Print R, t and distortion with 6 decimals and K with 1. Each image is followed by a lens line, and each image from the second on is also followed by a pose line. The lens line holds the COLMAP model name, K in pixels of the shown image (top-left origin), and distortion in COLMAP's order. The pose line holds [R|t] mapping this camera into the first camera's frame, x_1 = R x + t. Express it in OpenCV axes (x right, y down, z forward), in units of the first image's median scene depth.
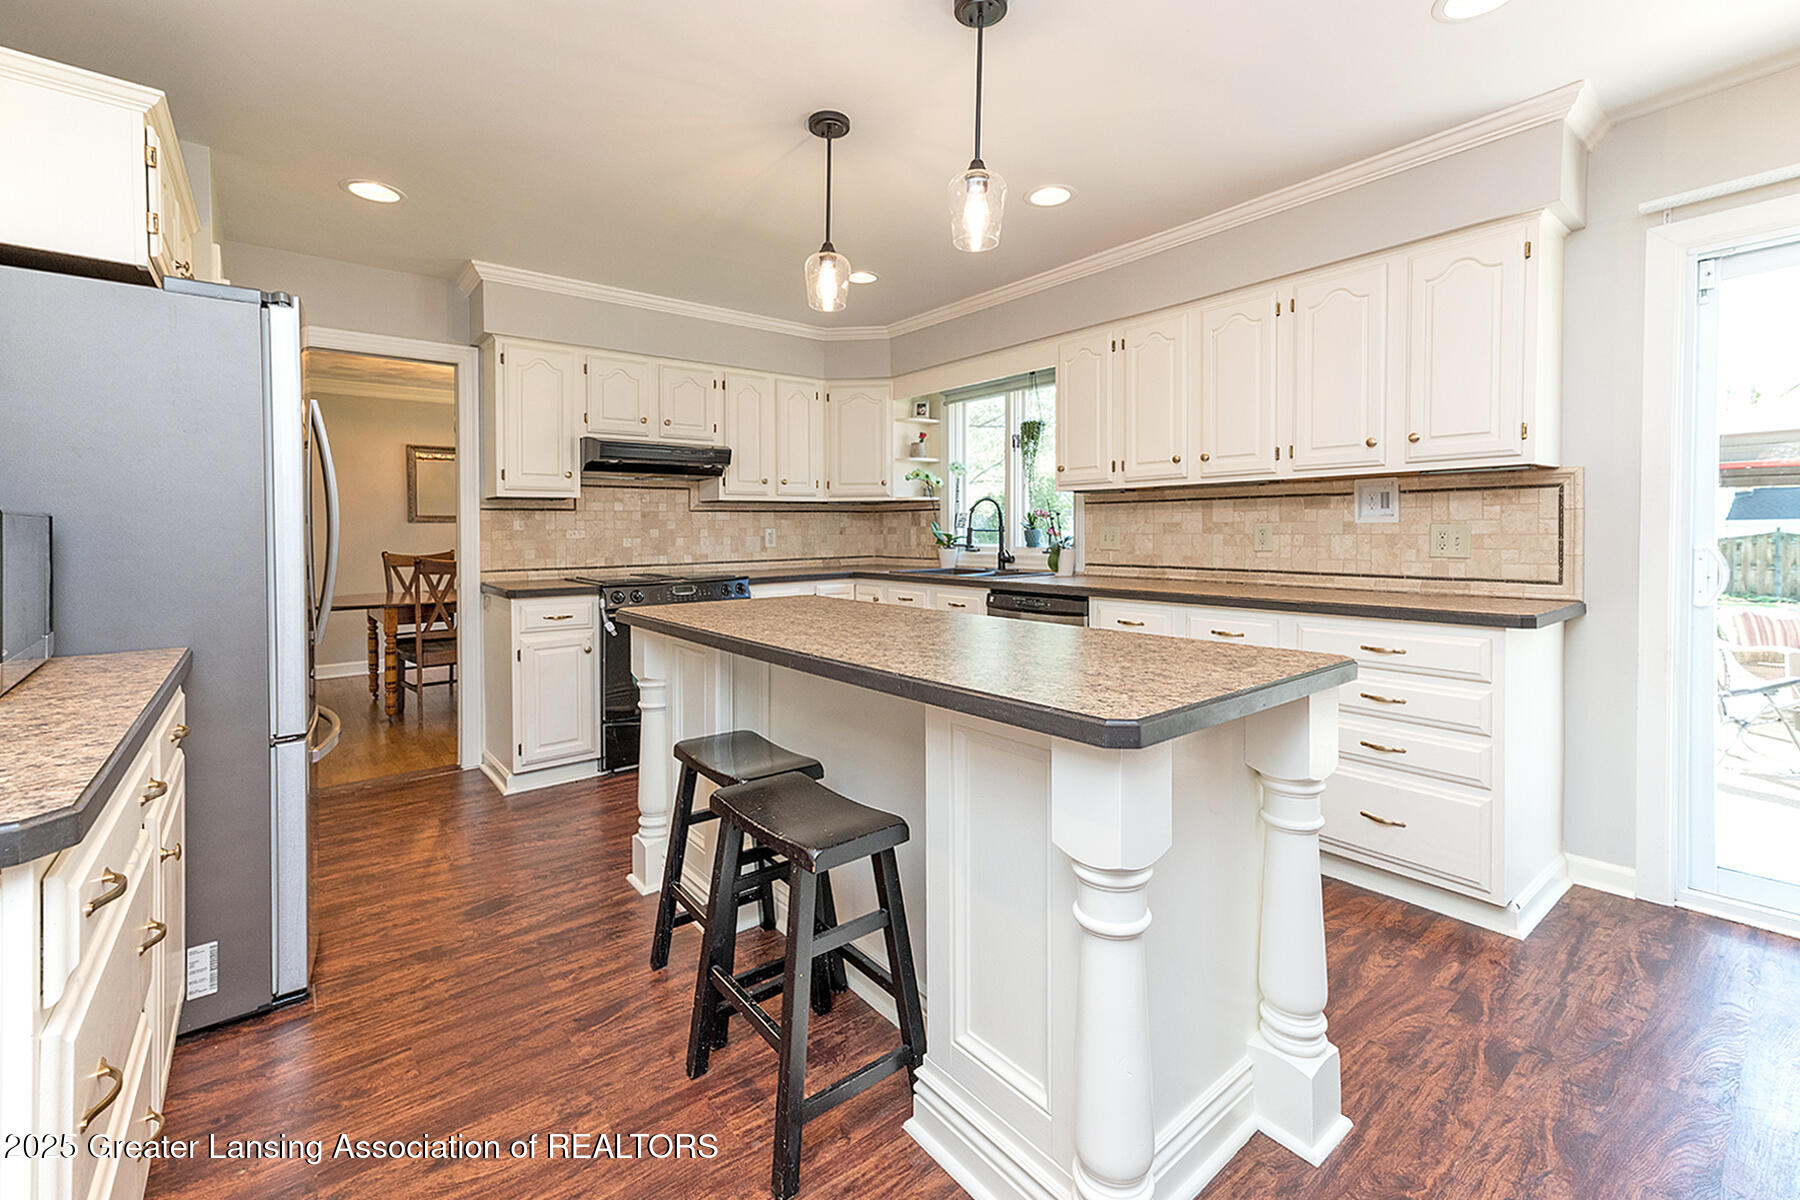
lens RADIAL K [[751.4, 0, 887.0], [0, 751.4, 533.8], [0, 0, 1]] dist [0.006490, 0.002489]
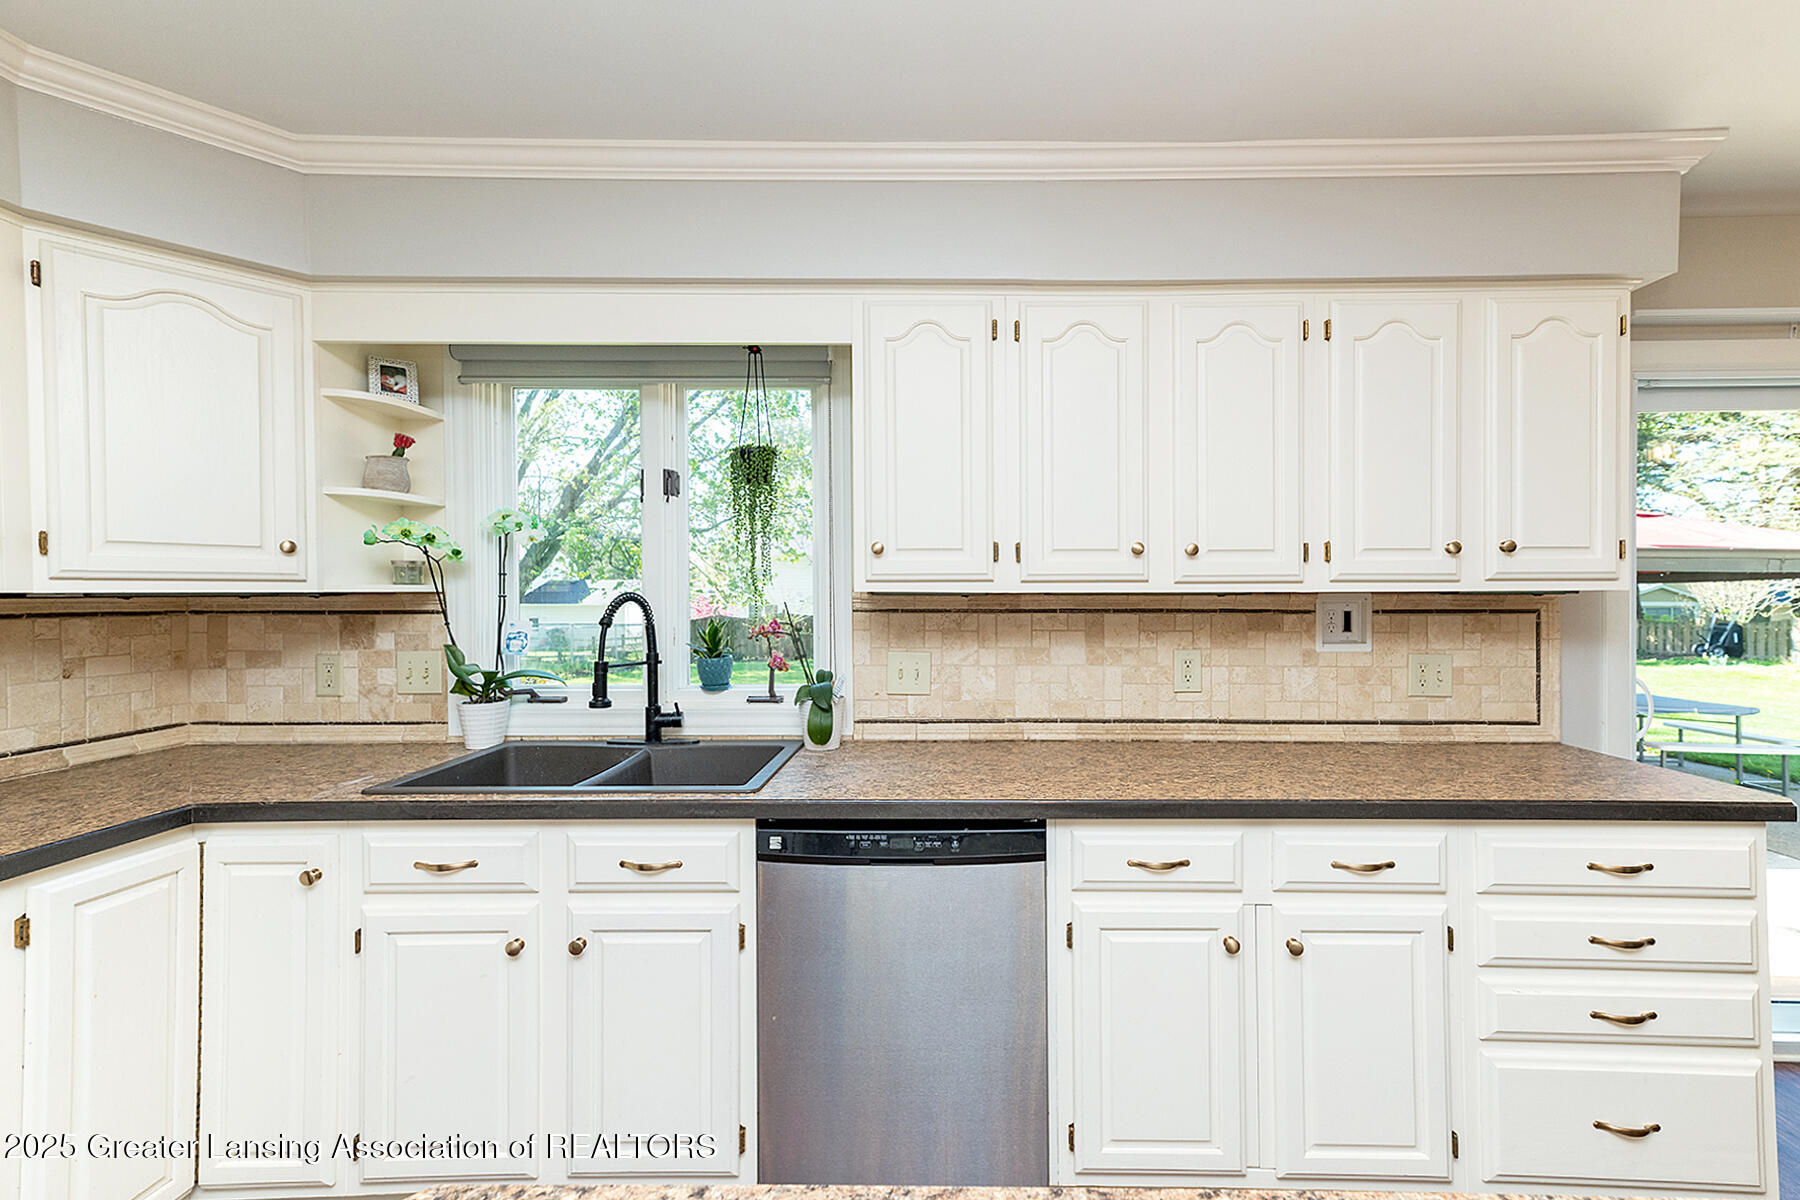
lens RADIAL K [[751.4, 0, 915.9], [0, 751.4, 597.9], [0, 0, 1]] dist [0.006490, 0.002489]
pose [[0.606247, 0.004507, 0.795264, -0.141814], [0.003184, 0.999962, -0.008094, -0.044002], [-0.795270, 0.007439, 0.606210, 0.612533]]
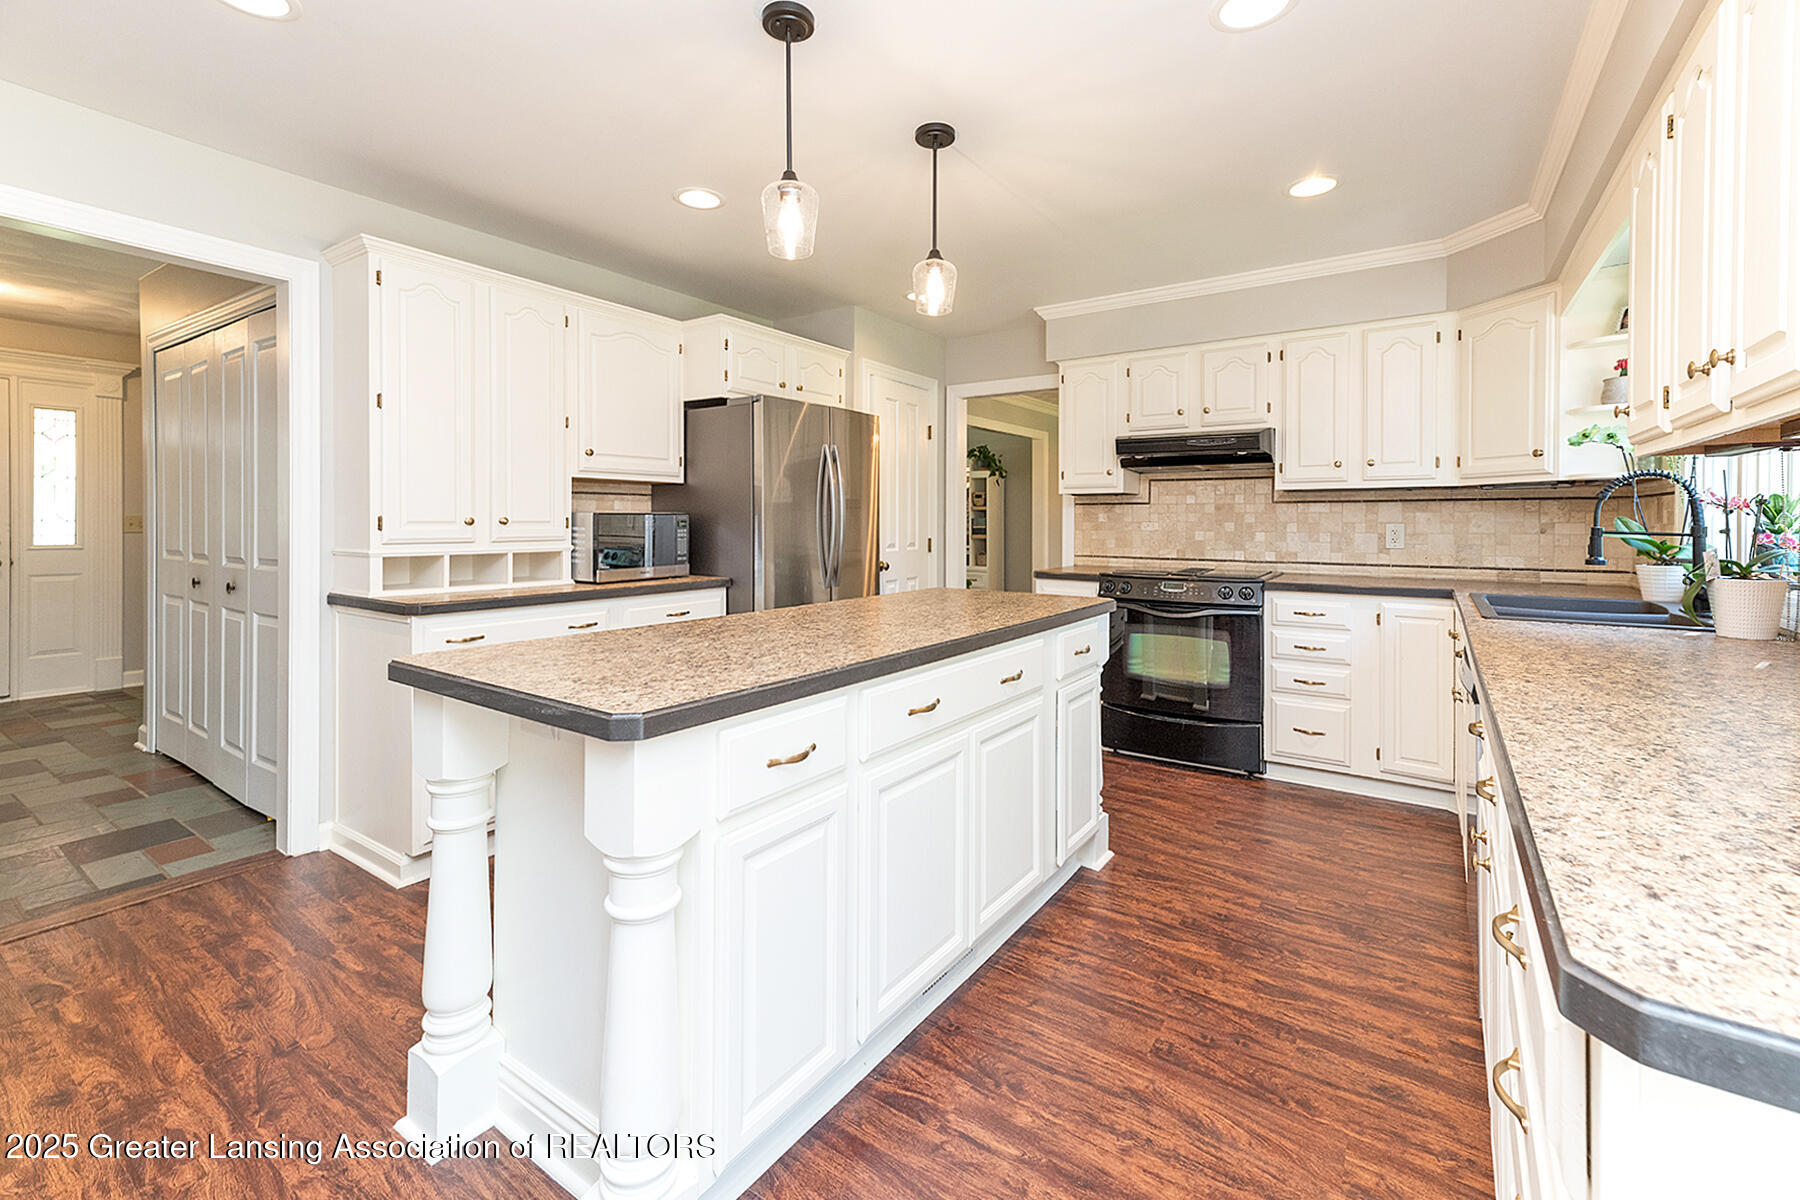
lens RADIAL K [[751.4, 0, 934.7], [0, 751.4, 517.6], [0, 0, 1]] dist [0.006490, 0.002489]
pose [[0.320111, 0.006579, -0.947357, 0.500688], [-0.011563, 0.999929, 0.003037, -0.011624], [0.947310, 0.009982, 0.320164, 0.376948]]
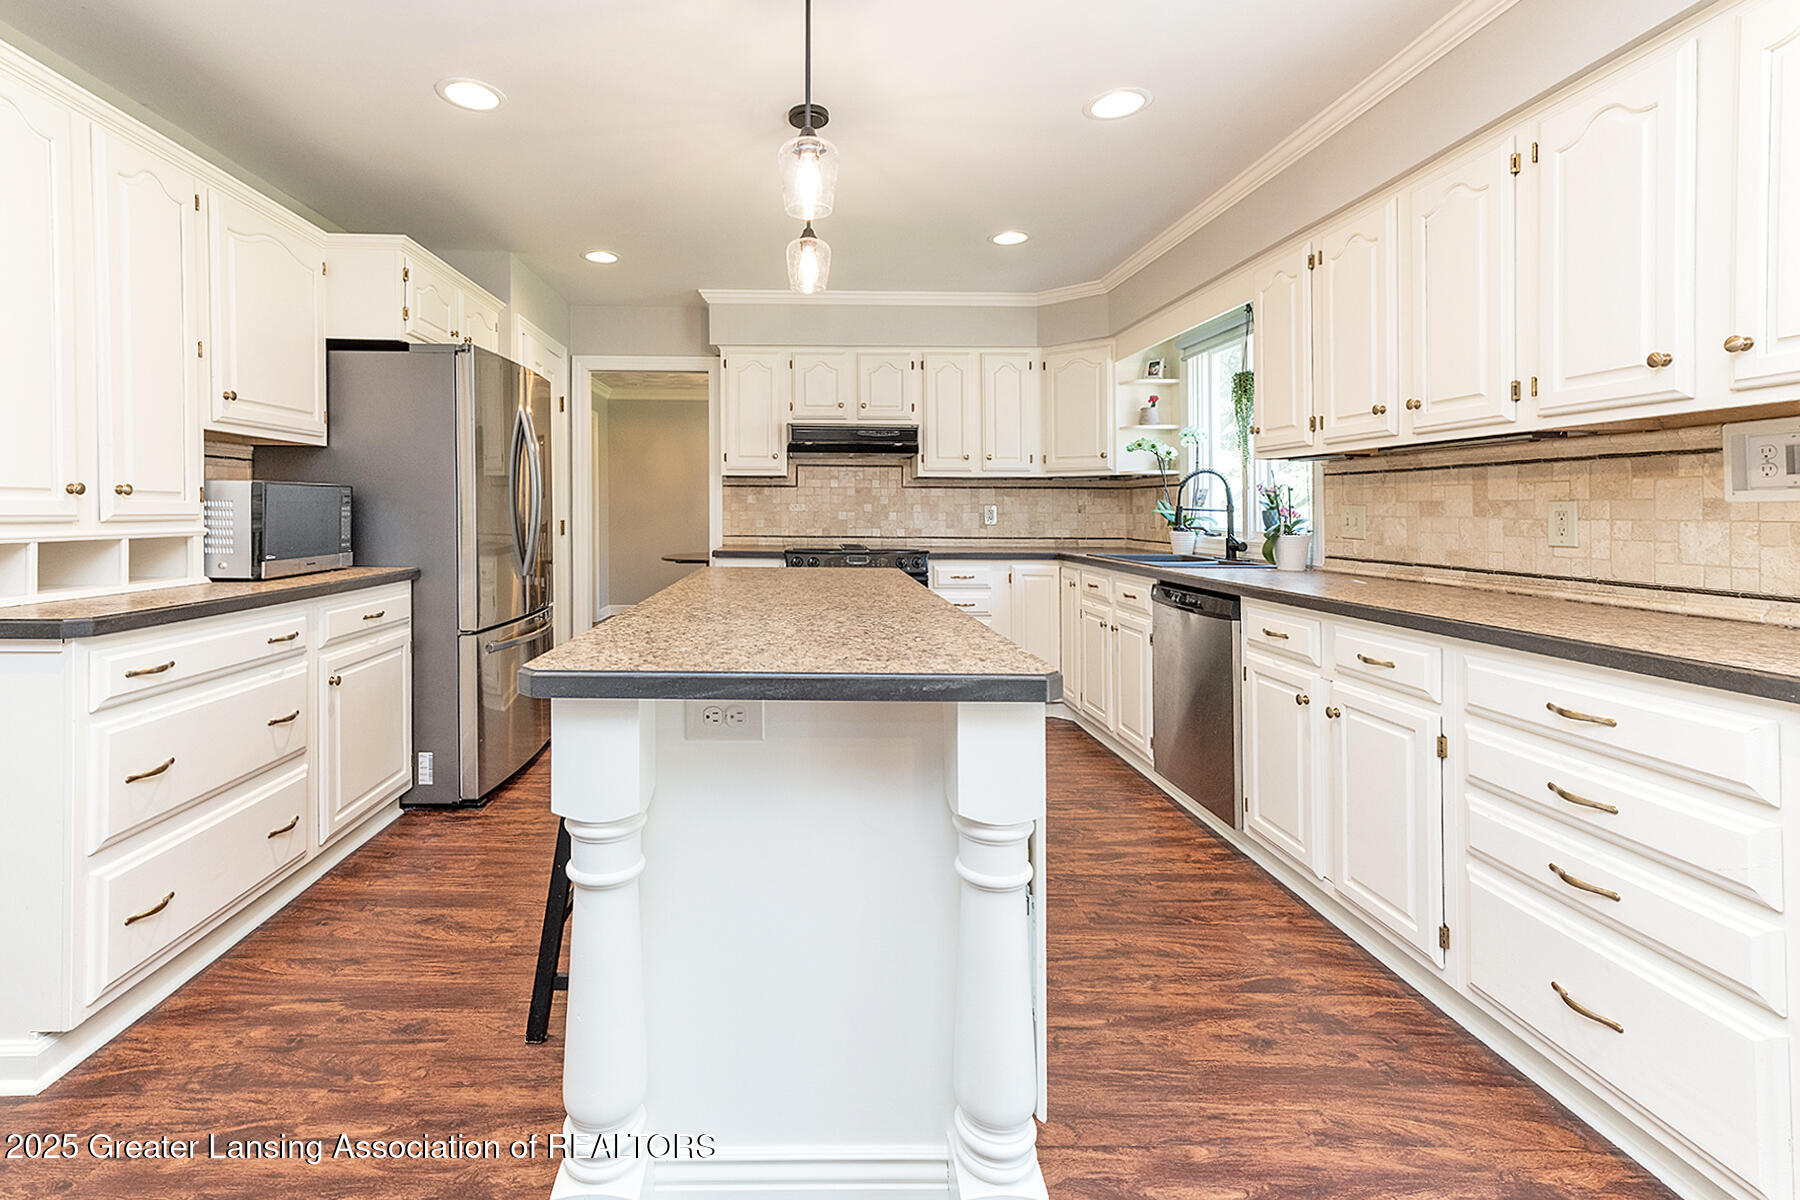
lens RADIAL K [[751.4, 0, 800.3], [0, 751.4, 504.7], [0, 0, 1]] dist [0.006490, 0.002489]
pose [[0.791320, 0.011183, -0.611299, 0.301008], [-0.018591, 0.999810, -0.005776, 0.003038], [0.611119, 0.015935, 0.791378, 0.088240]]
